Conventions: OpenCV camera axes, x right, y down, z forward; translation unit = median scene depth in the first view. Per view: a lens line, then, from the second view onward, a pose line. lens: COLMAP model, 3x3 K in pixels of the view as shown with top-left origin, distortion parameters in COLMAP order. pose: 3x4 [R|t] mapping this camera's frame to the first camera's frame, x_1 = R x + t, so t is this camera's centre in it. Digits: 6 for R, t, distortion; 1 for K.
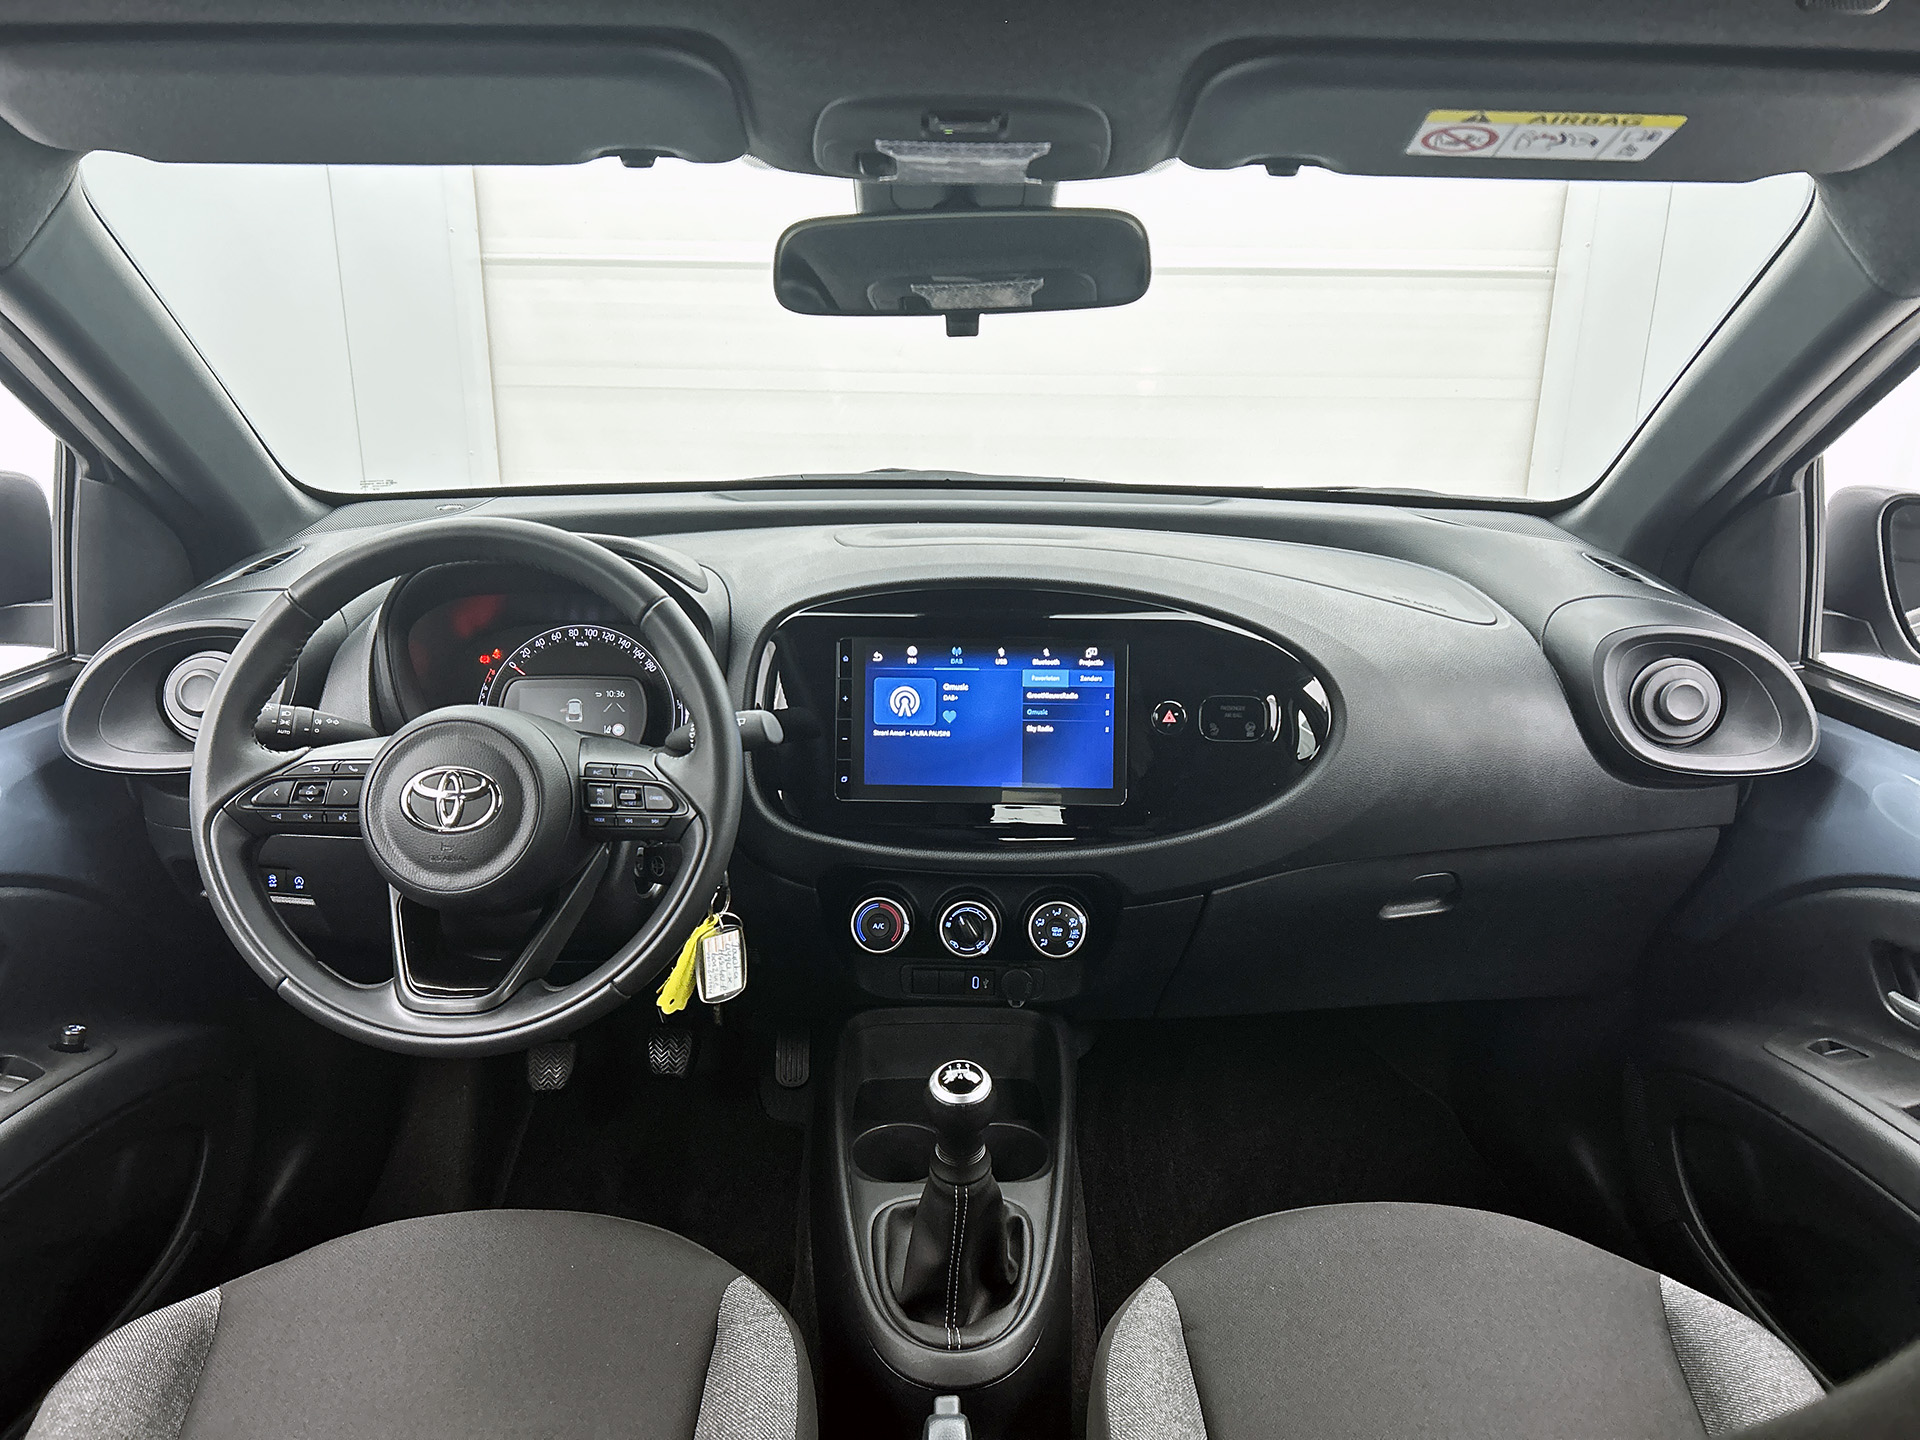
lens RADIAL K [[1424.7, 0, 996.8], [0, 1424.7, 708.3], [0, 0, 1]] dist [0.028536, -0.004506]
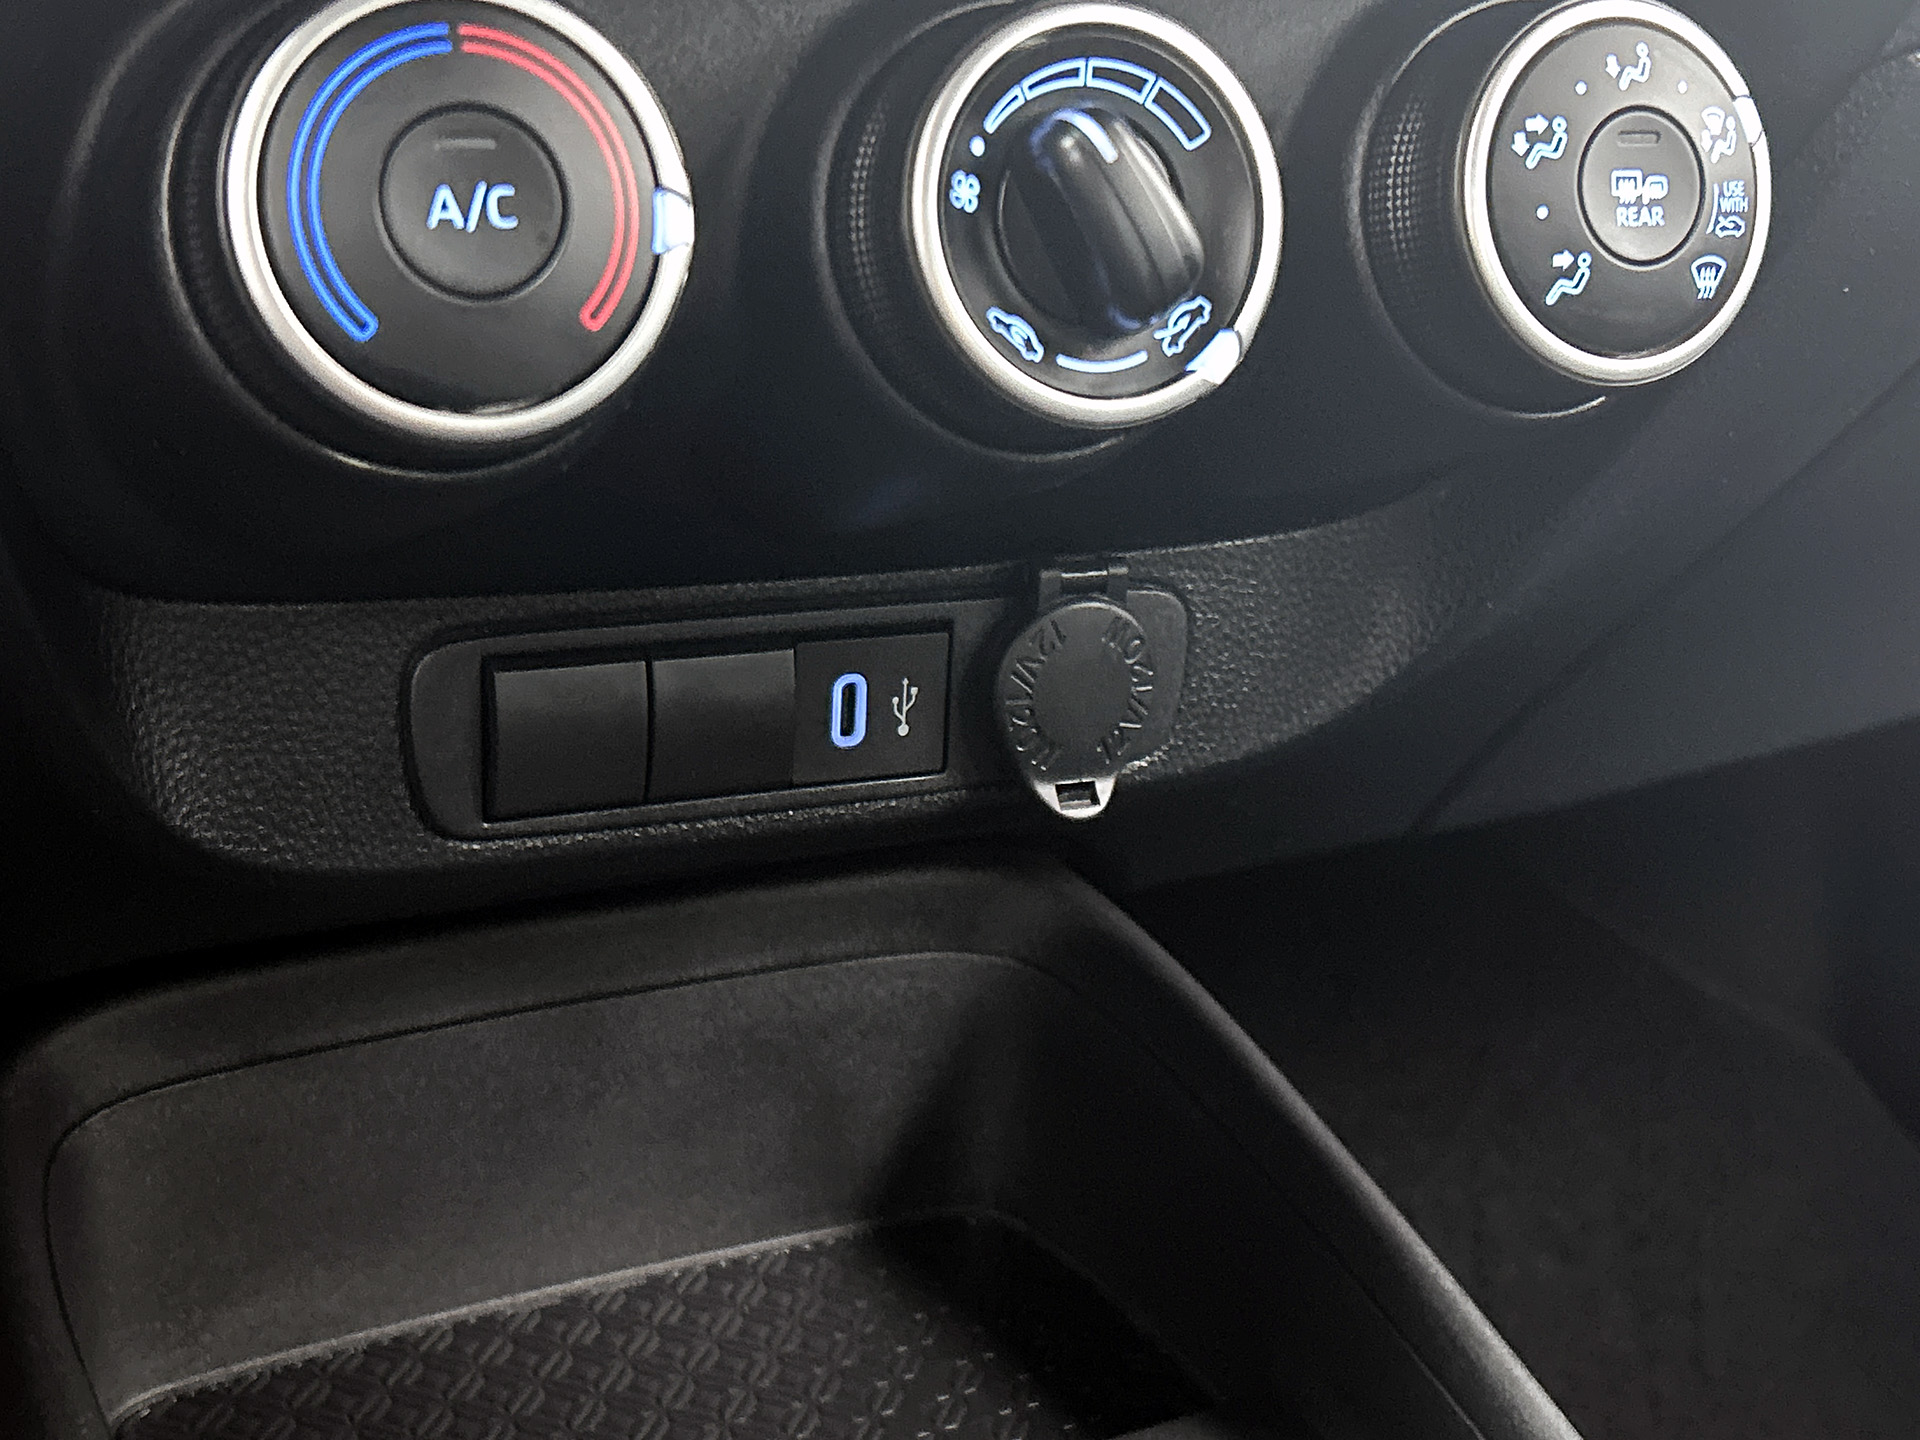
lens RADIAL K [[2642.9, 0, 967.4], [0, 2642.9, 723.3], [0, 0, 1]] dist [0.099223, 0.000000]
pose [[0.894745, -0.116010, 0.431246, -0.152112], [0.080518, 0.991751, 0.099735, 0.181559], [-0.439259, -0.054514, 0.896705, 0.791342]]
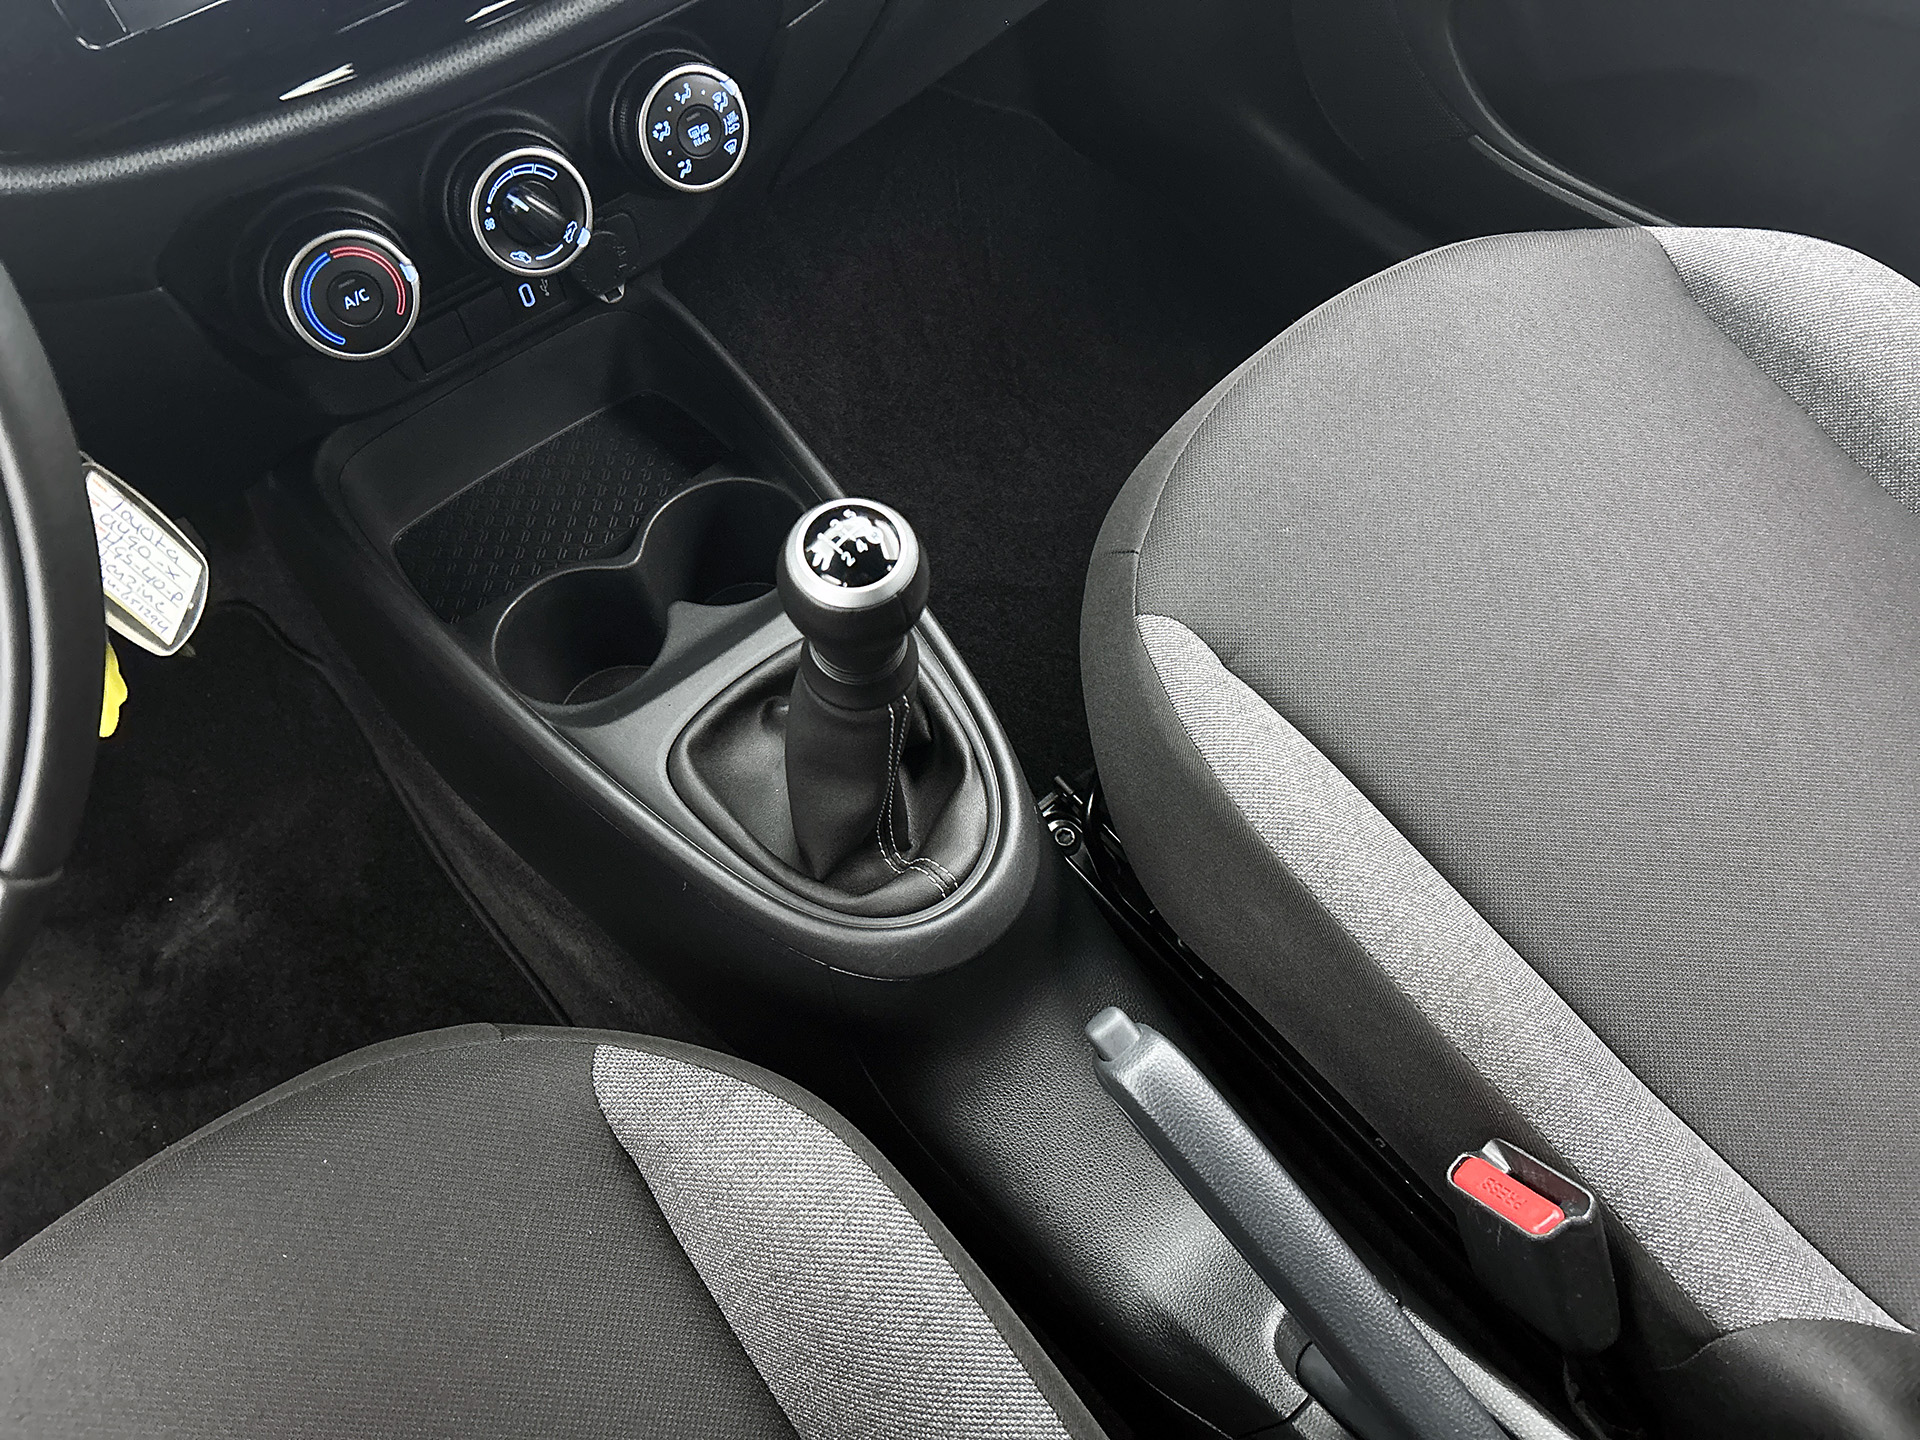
lens RADIAL K [[1440.1, 0, 963.9], [0, 1440.1, 720.6], [0, 0, 1]] dist [0.032345, -0.036624]
pose [[0.778603, -0.555302, 0.292262, -0.143086], [0.257366, 0.707353, 0.658342, -0.001417], [-0.572311, -0.437369, 0.693663, 0.536253]]
